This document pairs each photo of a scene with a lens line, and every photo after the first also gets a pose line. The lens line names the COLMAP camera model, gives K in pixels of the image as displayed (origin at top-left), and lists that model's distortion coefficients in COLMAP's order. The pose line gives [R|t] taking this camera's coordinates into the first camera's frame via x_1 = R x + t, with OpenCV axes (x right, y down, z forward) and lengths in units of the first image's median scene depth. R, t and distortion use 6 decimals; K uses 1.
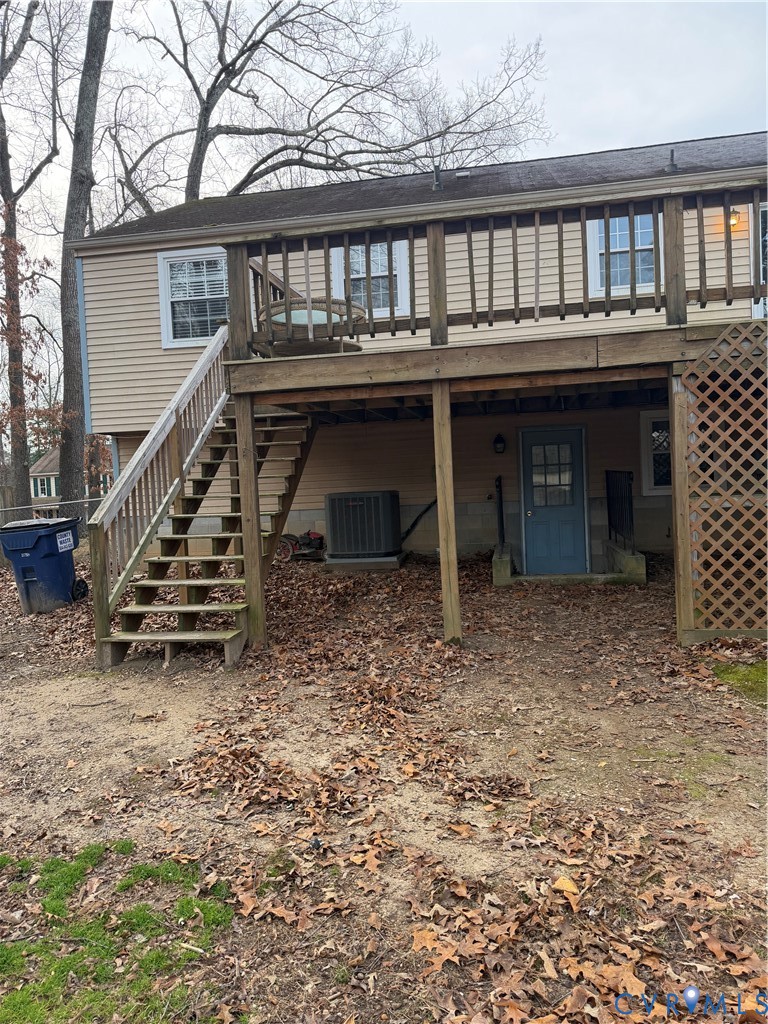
lens RADIAL K [[717.3, 0, 383.2], [0, 717.3, 488.6], [0, 0, 1]] dist [0.079599, -0.120276]
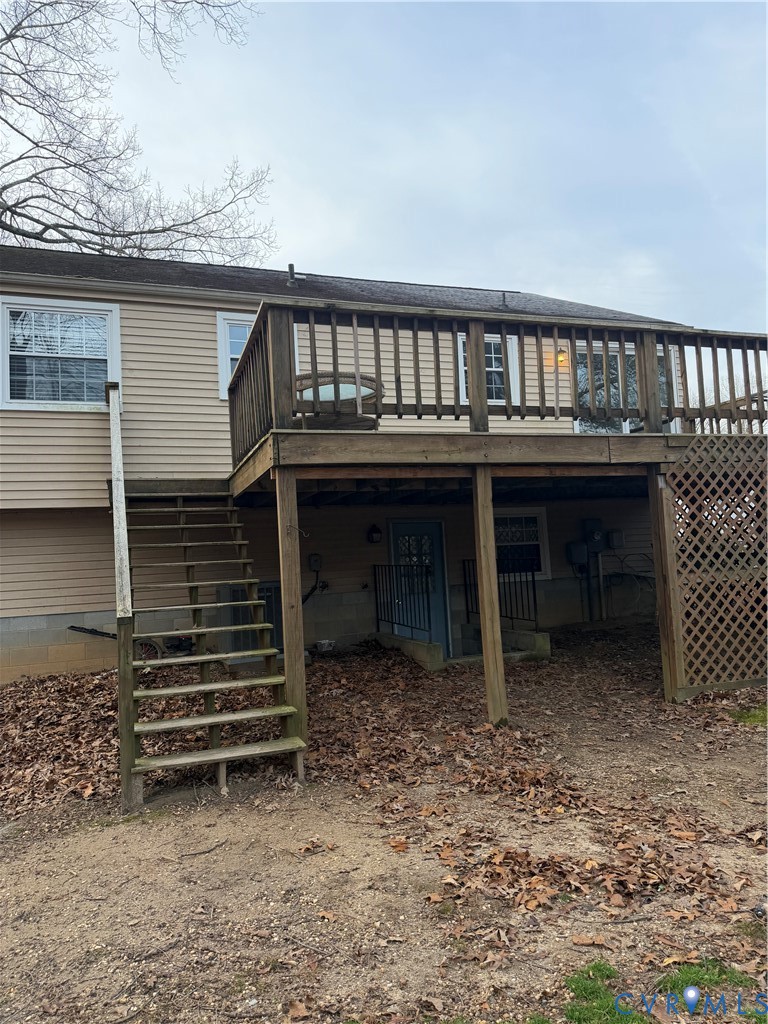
lens RADIAL K [[717.3, 0, 383.2], [0, 717.3, 488.6], [0, 0, 1]] dist [0.079599, -0.120276]
pose [[0.868113, 0.050995, 0.493740, -0.574433], [0.019599, 0.990411, -0.136754, 0.024812], [-0.495980, 0.128395, 0.858789, 0.179450]]
